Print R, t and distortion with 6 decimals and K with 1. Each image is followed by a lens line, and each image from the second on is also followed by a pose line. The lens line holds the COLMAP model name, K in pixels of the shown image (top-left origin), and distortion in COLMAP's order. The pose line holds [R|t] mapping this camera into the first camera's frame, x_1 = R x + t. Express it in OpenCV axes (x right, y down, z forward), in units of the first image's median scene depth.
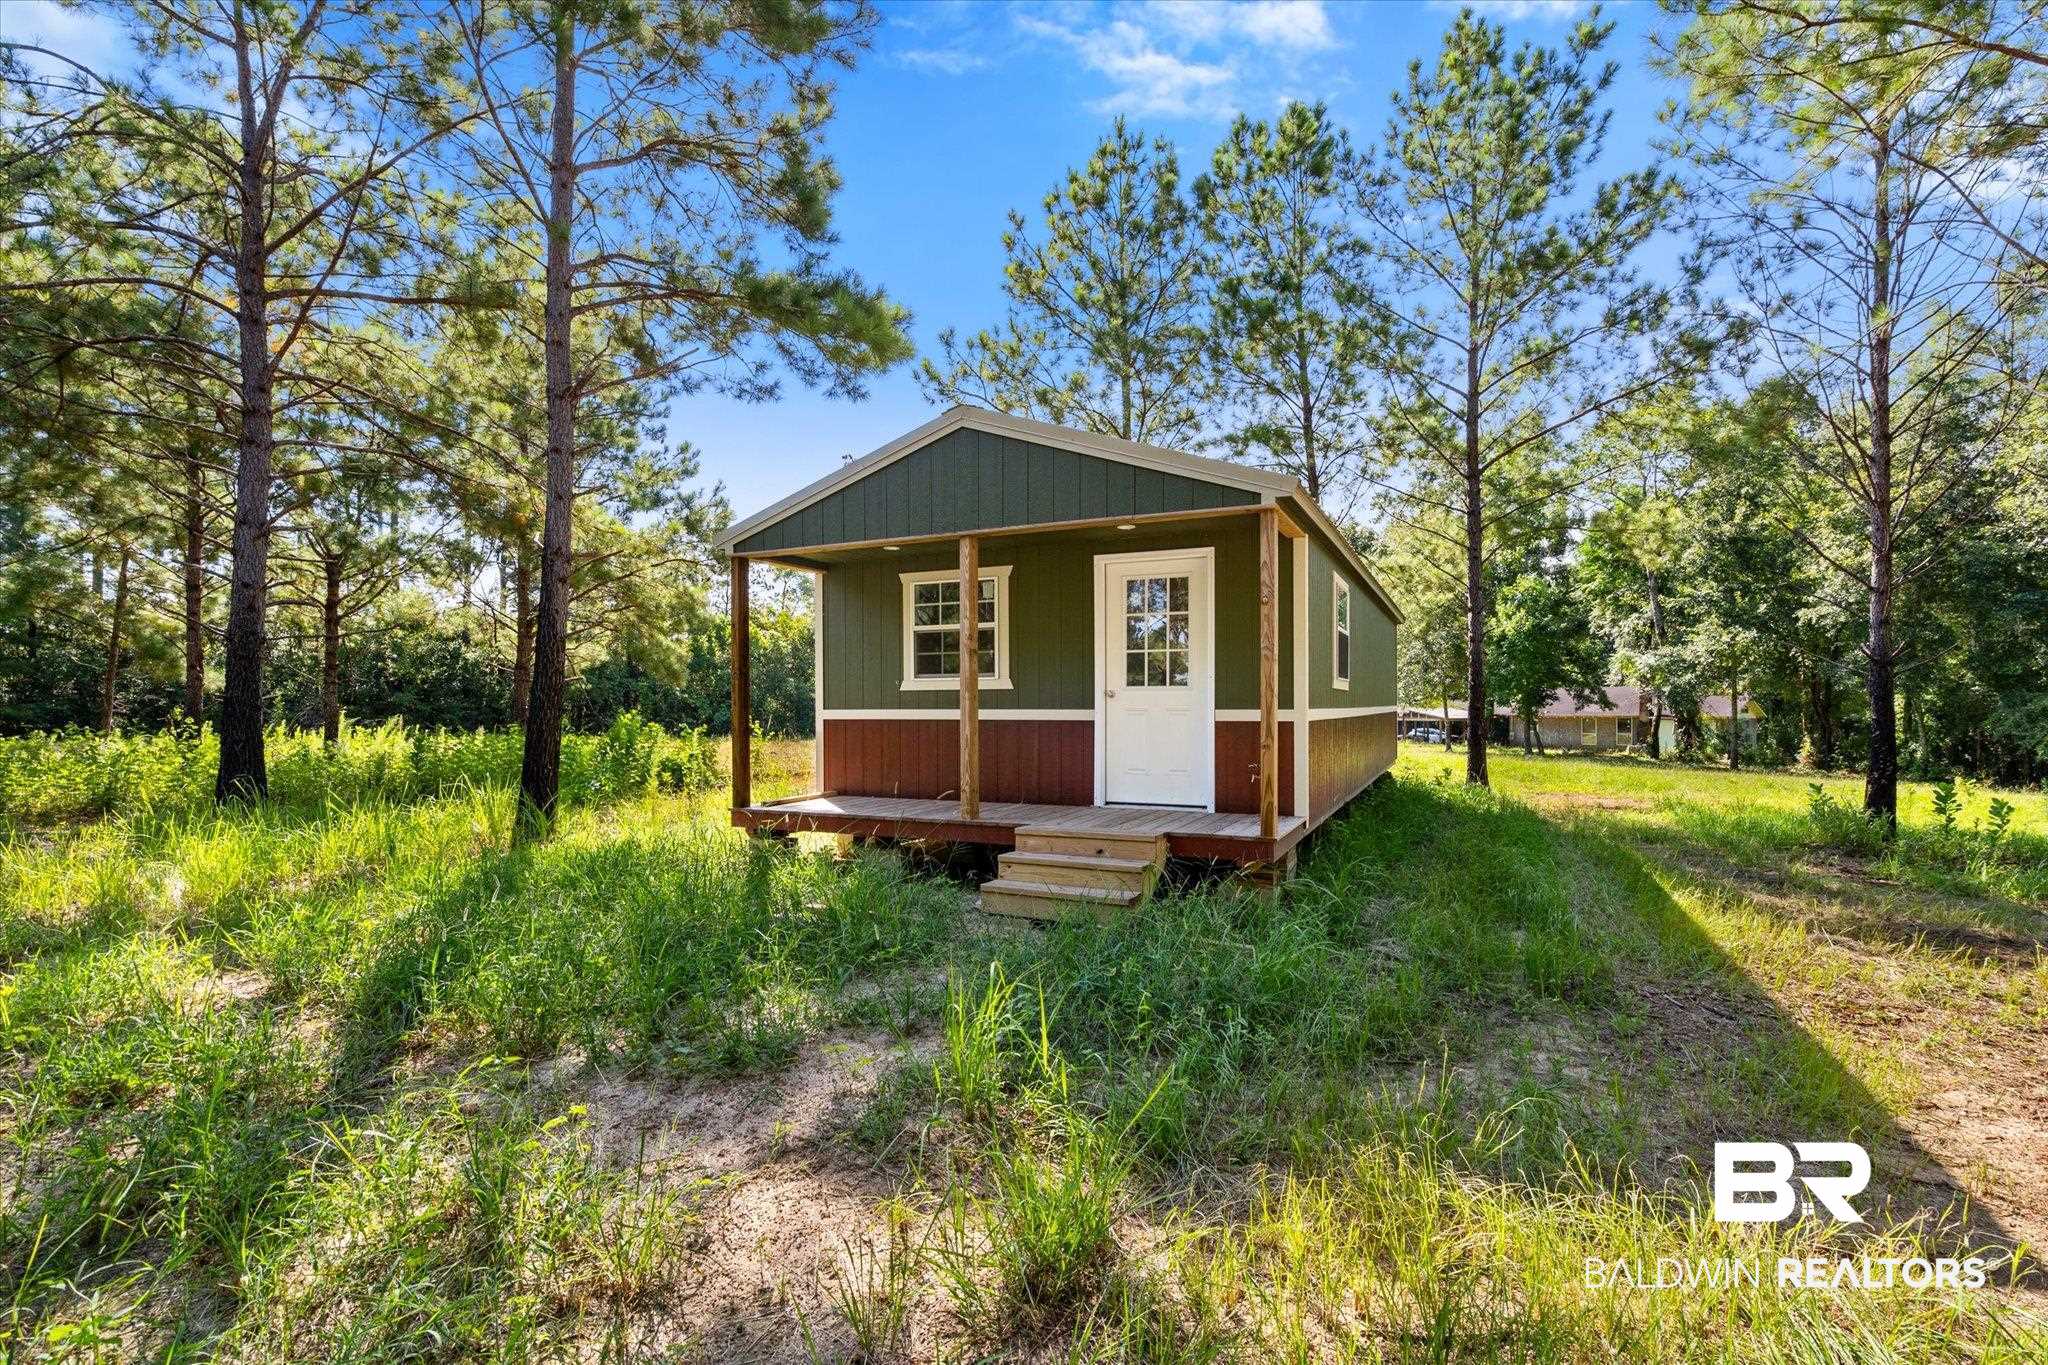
lens RADIAL K [[937.3, 0, 979.6], [0, 937.3, 713.6], [0, 0, 1]] dist [0.000204, 0.000539]
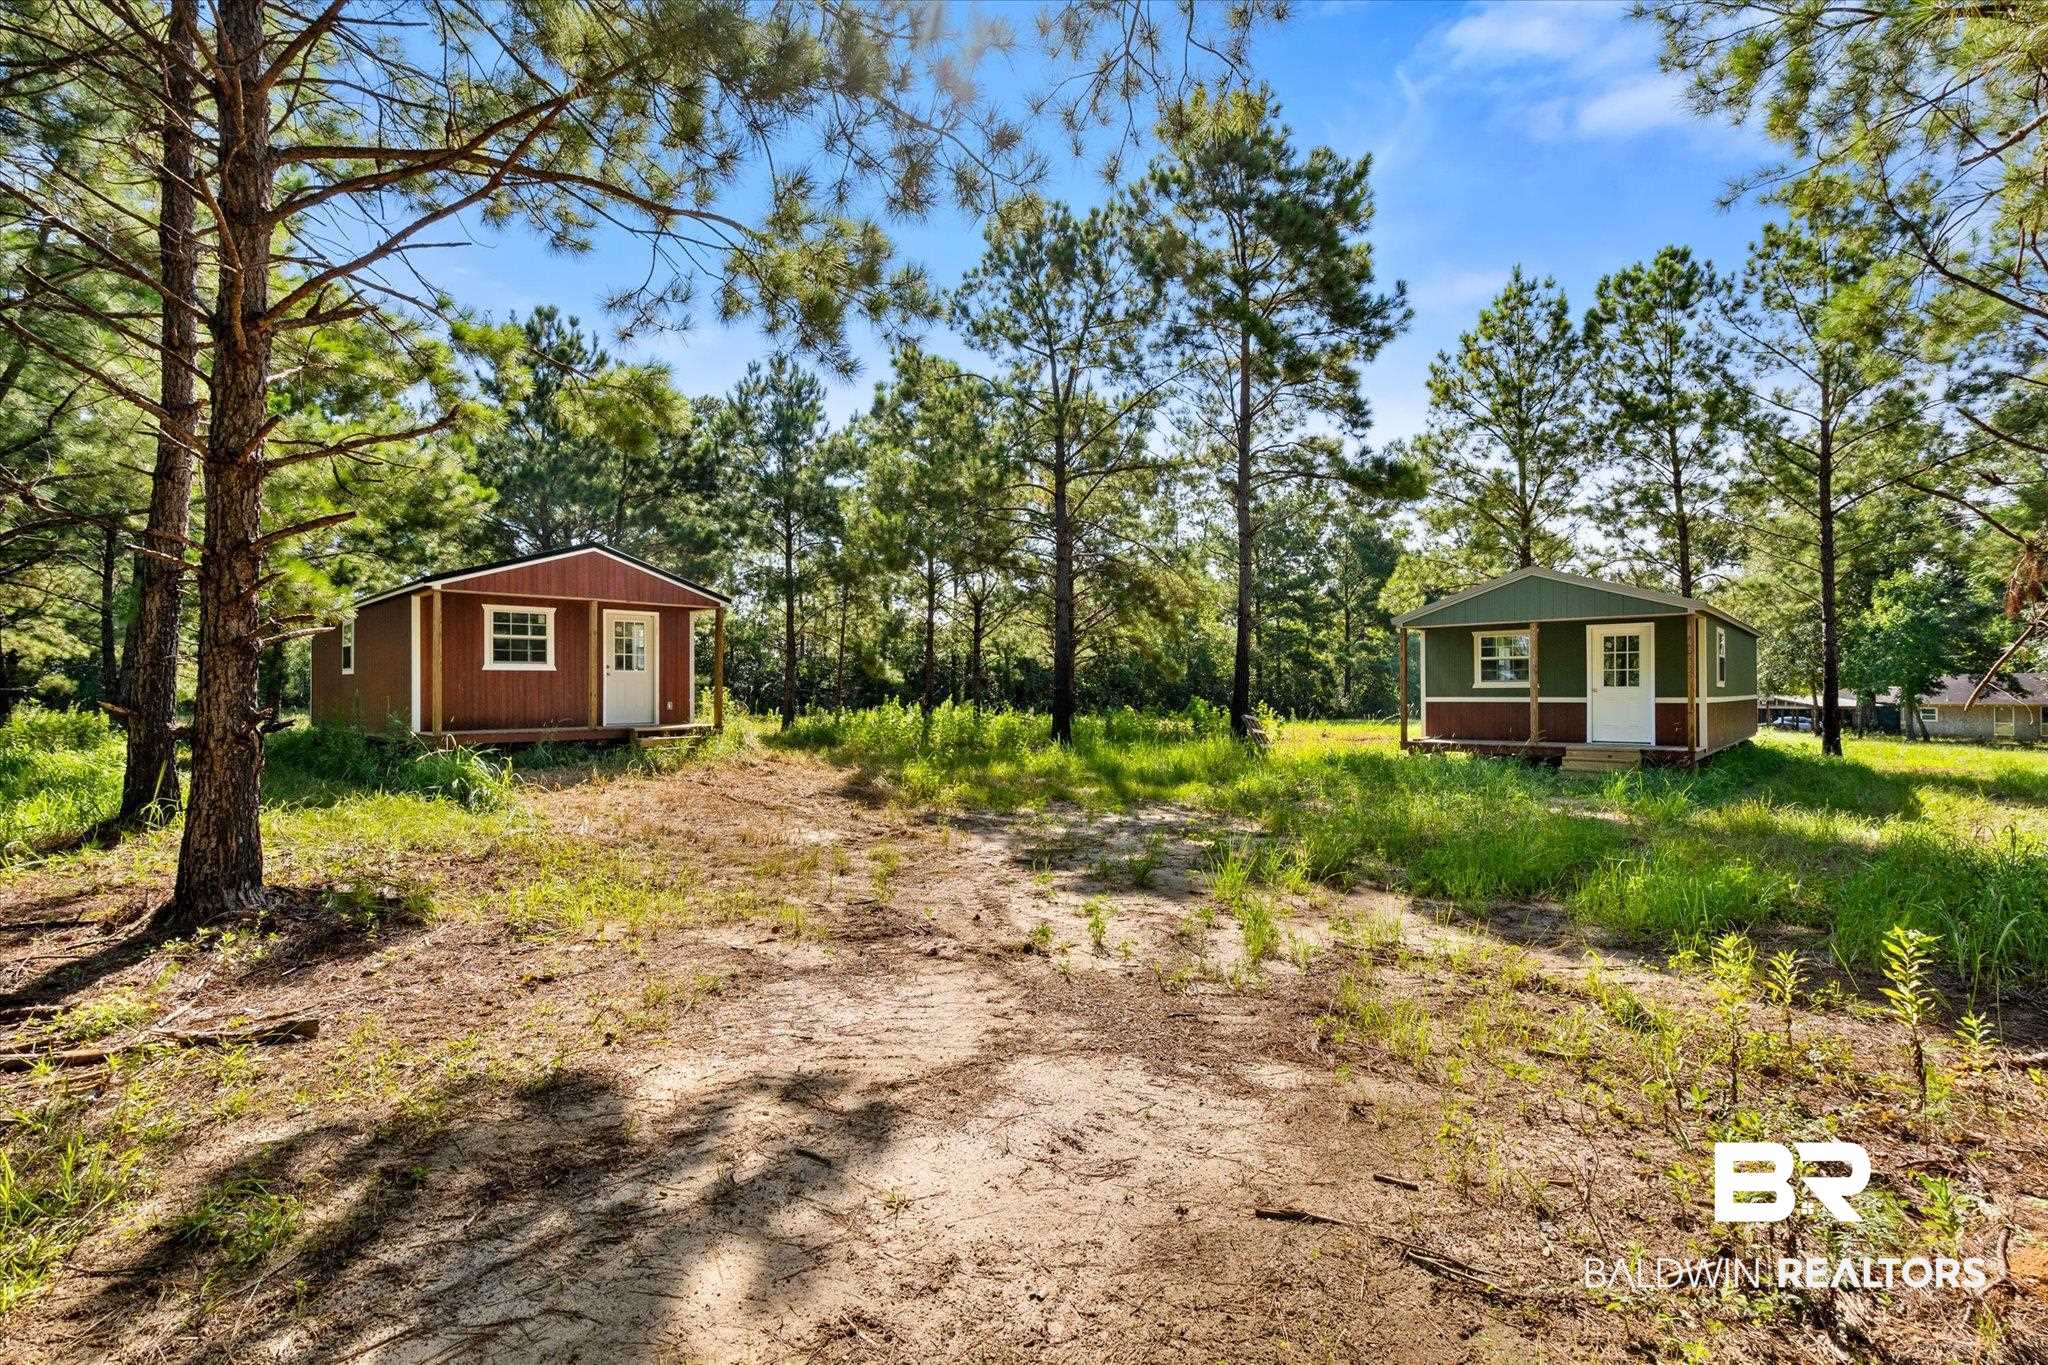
lens RADIAL K [[911.9, 0, 1021.7], [0, 911.9, 696.1], [0, 0, 1]] dist [0.001103, 0.000050]
pose [[0.965307, -0.000100, -0.261116, -0.214263], [-0.001486, 0.999982, -0.005874, 0.002668], [0.261112, 0.006058, 0.965290, -0.500918]]
